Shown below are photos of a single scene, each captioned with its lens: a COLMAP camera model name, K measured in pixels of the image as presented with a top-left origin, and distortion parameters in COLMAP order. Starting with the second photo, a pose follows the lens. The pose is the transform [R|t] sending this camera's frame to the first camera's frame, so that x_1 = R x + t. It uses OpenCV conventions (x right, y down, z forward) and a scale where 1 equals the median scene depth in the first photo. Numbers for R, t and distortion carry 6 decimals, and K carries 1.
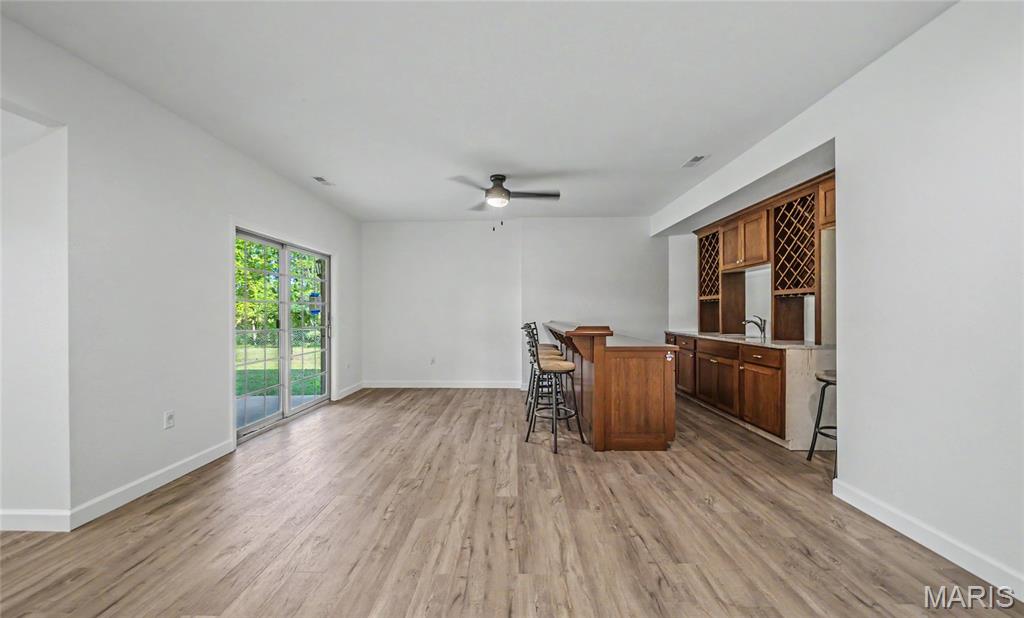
lens RADIAL K [[362.6, 0, 512.0], [0, 362.6, 312.0], [0, 0, 1]] dist [-0.000418, 0.000028]
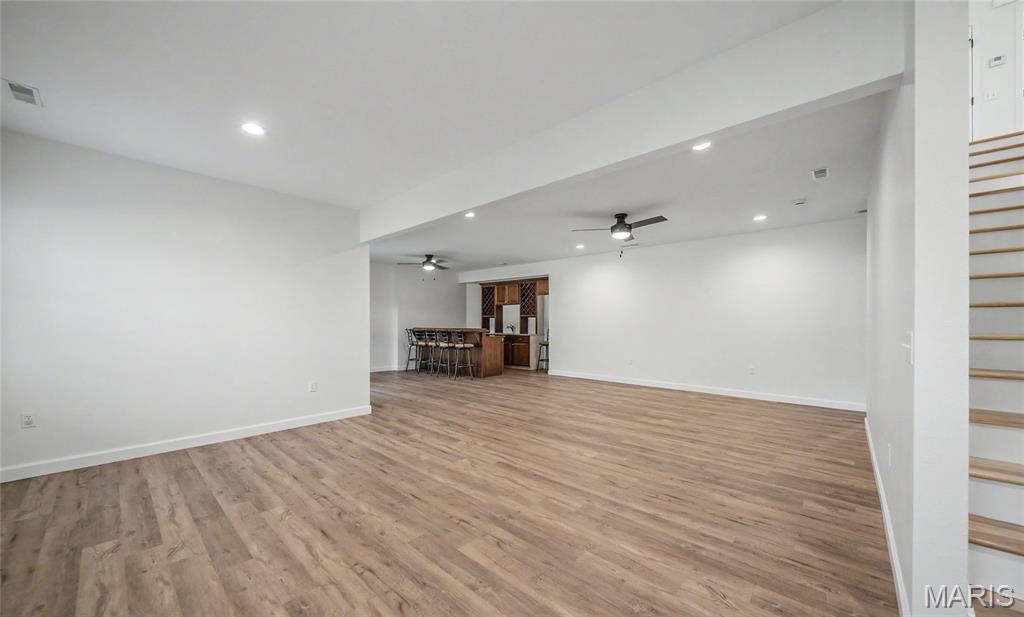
lens RADIAL K [[362.6, 0, 514.3], [0, 362.6, 314.6], [0, 0, 1]] dist [-0.000418, 0.000028]
pose [[0.654079, 0.016740, 0.756241, -1.150715], [0.001107, 0.999733, -0.023087, 0.000440], [-0.756426, 0.015938, 0.653885, -0.610664]]
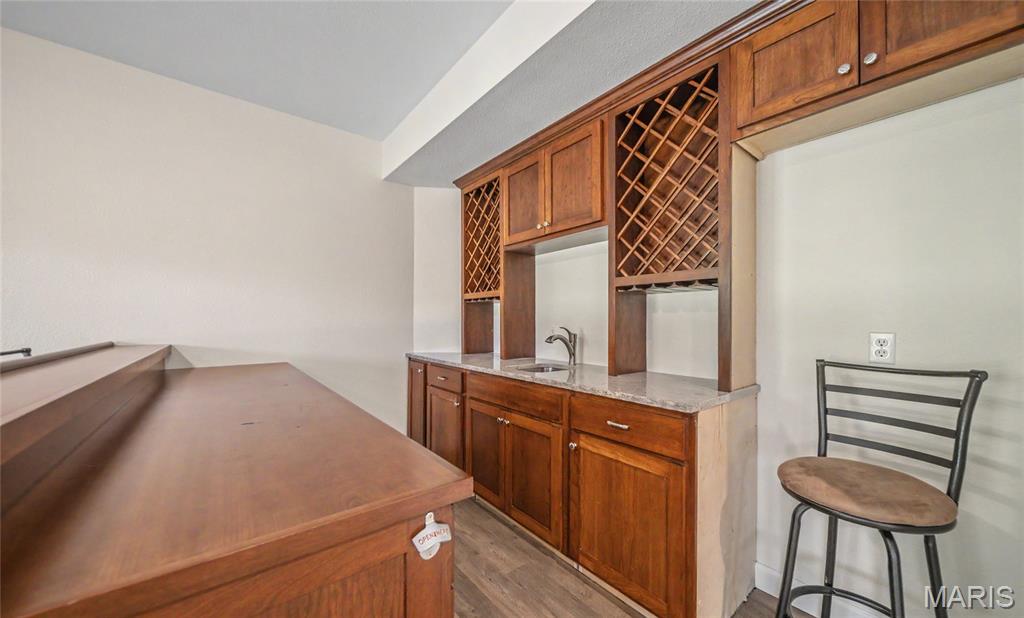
lens RADIAL K [[362.6, 0, 516.3], [0, 362.6, 312.4], [0, 0, 1]] dist [-0.000418, 0.000028]
pose [[0.767414, 0.010341, 0.641068, 0.256467], [0.000795, 0.999854, -0.017079, -0.002364], [-0.641151, 0.013616, 0.767294, 0.615236]]
